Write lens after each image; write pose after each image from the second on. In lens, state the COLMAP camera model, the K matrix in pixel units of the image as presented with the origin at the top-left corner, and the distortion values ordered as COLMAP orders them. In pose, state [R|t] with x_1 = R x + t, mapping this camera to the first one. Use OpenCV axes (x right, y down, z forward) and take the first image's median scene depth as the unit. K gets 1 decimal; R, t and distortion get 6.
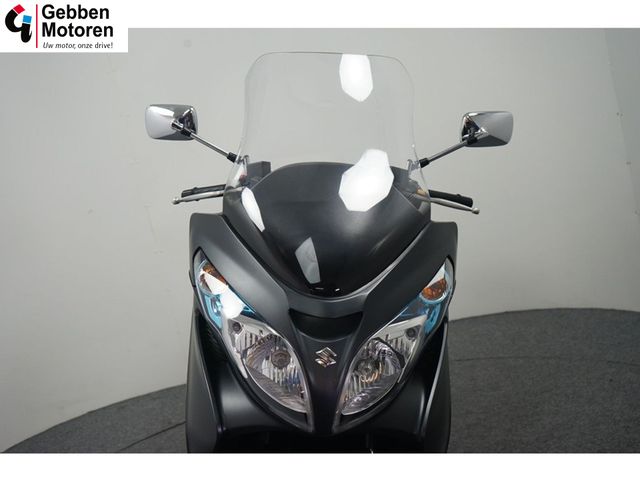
lens RADIAL K [[899.3, 0, 320.0], [0, 899.3, 240.0], [0, 0, 1]] dist [-0.007537, -0.019292]
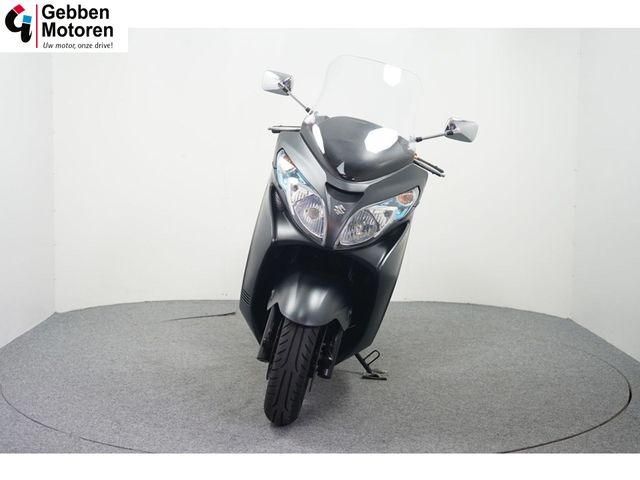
lens RADIAL K [[928.1, 0, 320.0], [0, 928.1, 240.0], [0, 0, 1]] dist [0.021018, 0.022508]
pose [[0.973607, 0.226339, -0.029339, 0.032138], [-0.227862, 0.971285, -0.068443, 0.280055], [0.013005, 0.073322, 0.997224, -0.779774]]
